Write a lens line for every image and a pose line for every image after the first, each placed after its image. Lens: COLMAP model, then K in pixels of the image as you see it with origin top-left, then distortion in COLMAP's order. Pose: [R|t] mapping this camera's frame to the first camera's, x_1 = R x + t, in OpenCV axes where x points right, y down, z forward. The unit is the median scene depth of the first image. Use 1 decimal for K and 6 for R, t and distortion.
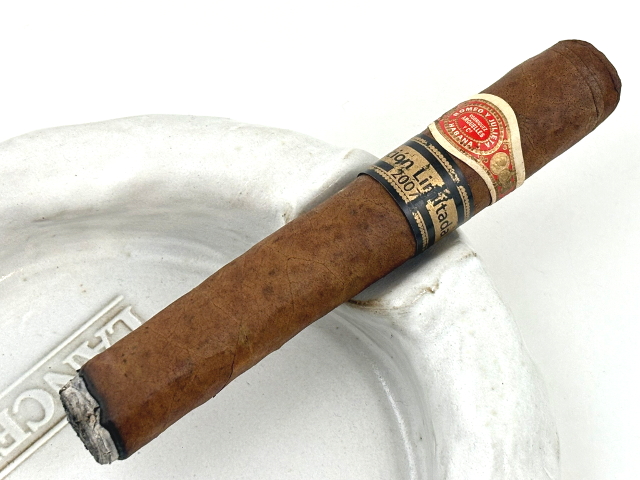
lens RADIAL K [[1692.4, 0, 320.0], [0, 1692.4, 240.0], [0, 0, 1]] dist [0.201829, -0.226107]
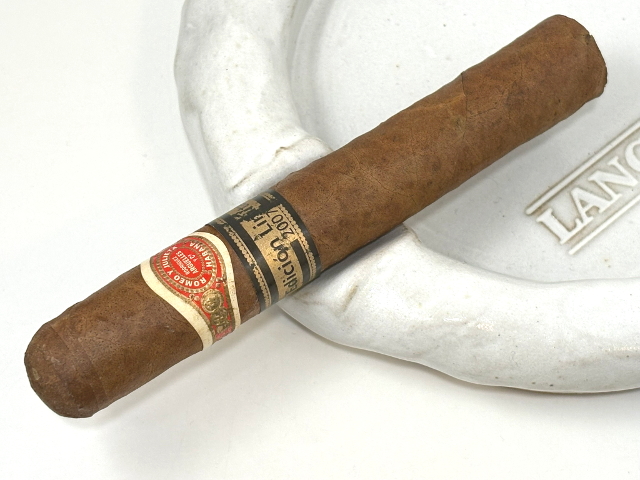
lens RADIAL K [[1692.4, 0, 320.0], [0, 1692.4, 240.0], [0, 0, 1]] dist [0.201829, -0.226107]
pose [[-0.994914, -0.093294, -0.037973, 0.075081], [0.026372, -0.605107, 0.795707, -0.805714], [-0.097213, 0.790659, 0.604490, 0.399807]]
